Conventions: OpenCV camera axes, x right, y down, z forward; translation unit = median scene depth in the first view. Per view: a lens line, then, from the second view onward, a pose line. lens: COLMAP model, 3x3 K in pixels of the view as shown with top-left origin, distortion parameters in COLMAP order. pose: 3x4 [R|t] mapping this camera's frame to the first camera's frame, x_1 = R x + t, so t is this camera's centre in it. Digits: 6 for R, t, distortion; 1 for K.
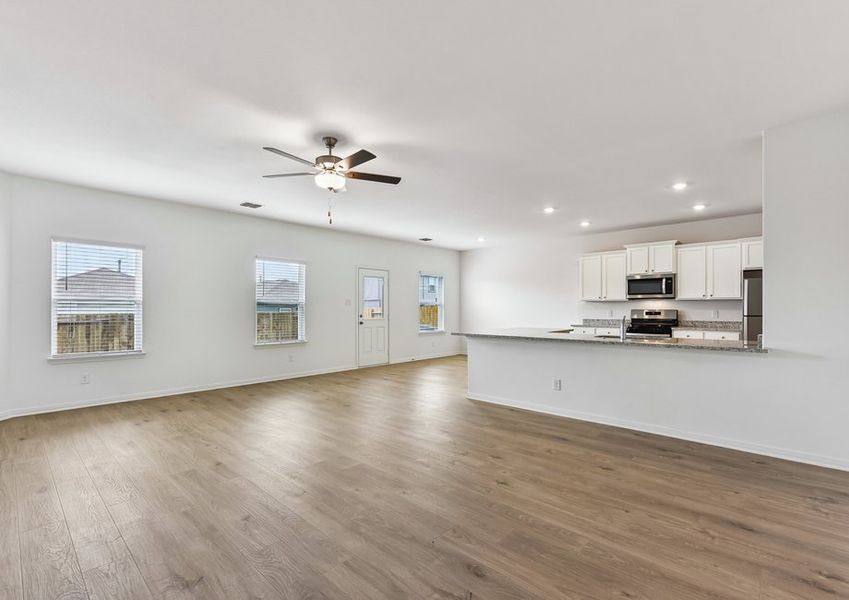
lens RADIAL K [[394.1, 0, 429.3], [0, 394.1, 314.3], [0, 0, 1]] dist [-0.003936, -0.001489]
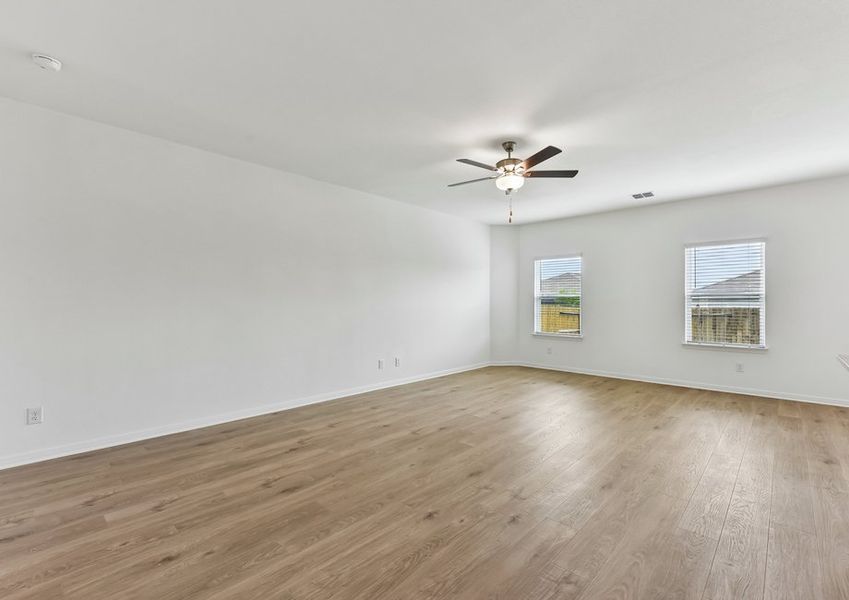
lens RADIAL K [[375.5, 0, 432.5], [0, 375.5, 311.3], [0, 0, 1]] dist [-0.009132, 0.000539]
pose [[-0.000116, 0.026105, -0.999659, 0.373995], [-0.017803, 0.999501, 0.026103, -0.007295], [0.999842, 0.017800, 0.000349, 0.389578]]
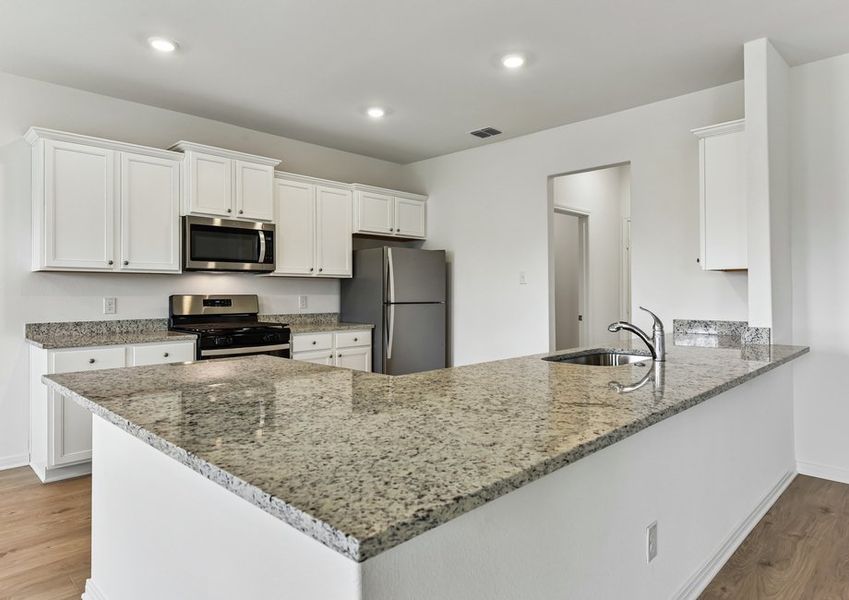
lens RADIAL K [[525.4, 0, 421.5], [0, 525.4, 289.1], [0, 0, 1]] dist [0.021123, -0.001626]
pose [[0.025305, 0.008913, 0.999640, -0.057590], [0.017637, 0.999801, -0.009361, -0.008384], [-0.999524, 0.017867, 0.025142, 0.735430]]
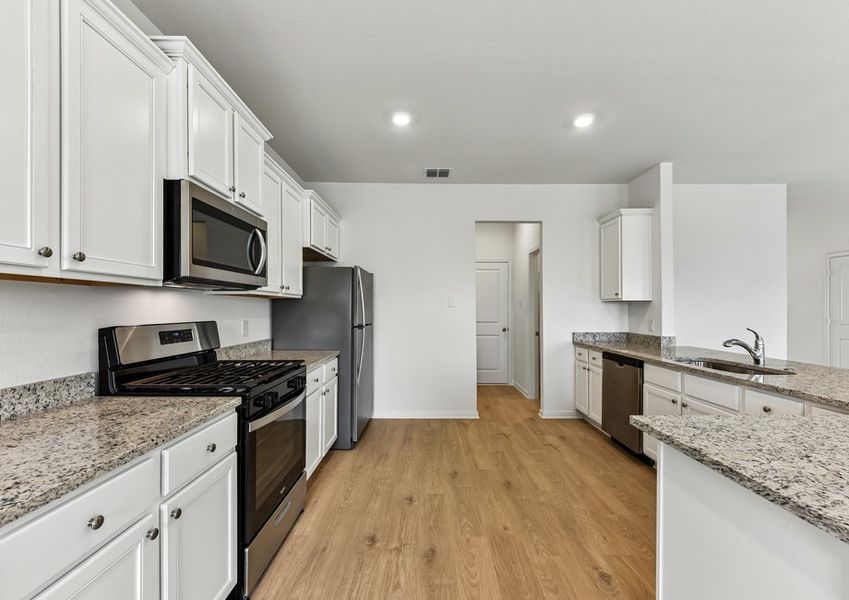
lens RADIAL K [[363.4, 0, 427.7], [0, 363.4, 306.4], [0, 0, 1]] dist [-0.004952, -0.000513]
pose [[-0.690575, 0.008272, 0.723214, 0.250685], [0.013281, 0.999911, 0.001244, -0.021668], [-0.723139, 0.010464, -0.690623, 1.044448]]
